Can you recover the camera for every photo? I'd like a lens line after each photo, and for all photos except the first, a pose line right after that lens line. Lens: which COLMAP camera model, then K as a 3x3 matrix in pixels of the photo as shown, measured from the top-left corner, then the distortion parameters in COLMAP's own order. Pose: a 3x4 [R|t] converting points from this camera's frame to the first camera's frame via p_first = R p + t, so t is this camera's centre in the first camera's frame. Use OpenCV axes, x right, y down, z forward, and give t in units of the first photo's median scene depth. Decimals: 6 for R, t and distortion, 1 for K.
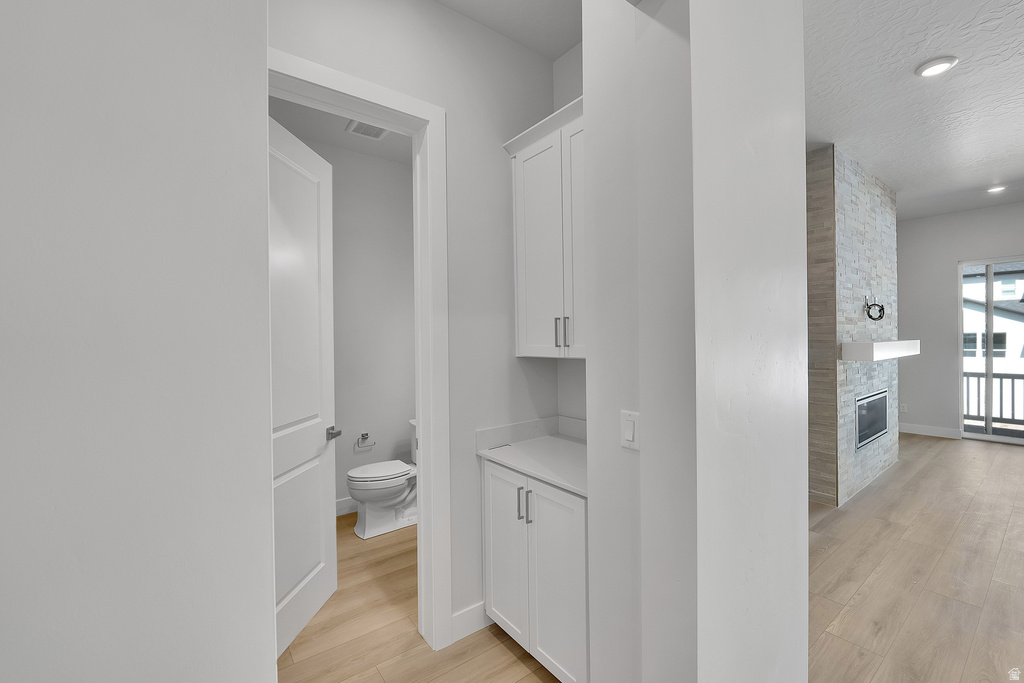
lens RADIAL K [[426.3, 0, 513.3], [0, 426.3, 341.6], [0, 0, 1]] dist [-0.005254, -0.001411]
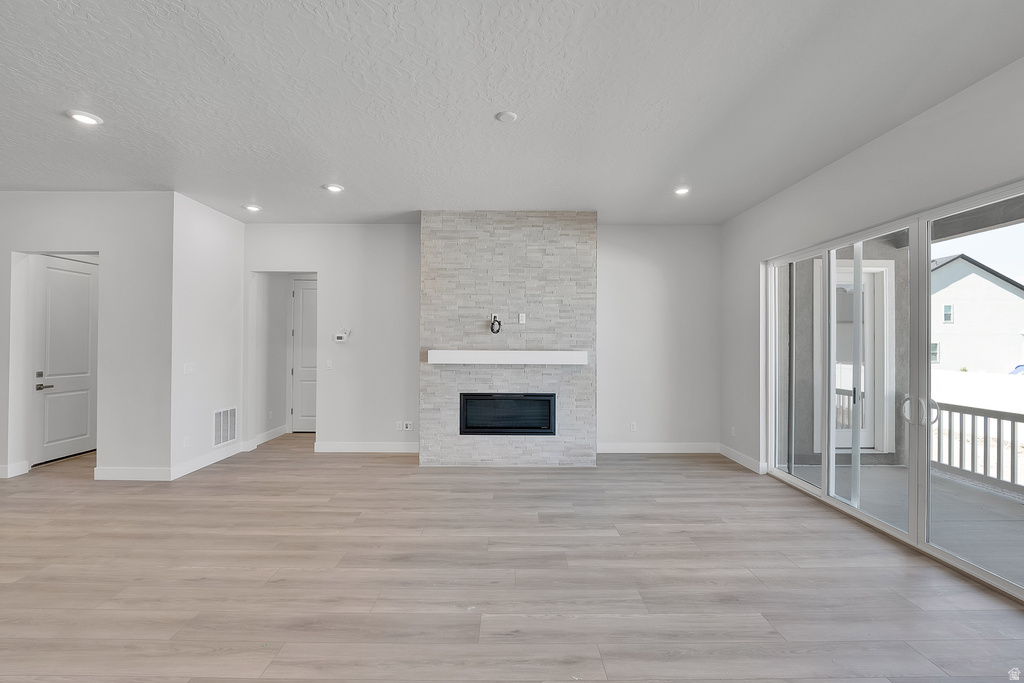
lens RADIAL K [[426.3, 0, 509.5], [0, 426.3, 337.5], [0, 0, 1]] dist [-0.005254, -0.001411]
pose [[0.793731, 0.012170, -0.608148, 1.640330], [-0.022835, 0.999691, -0.009798, -0.026809], [0.607841, 0.021664, 0.793763, 0.041766]]
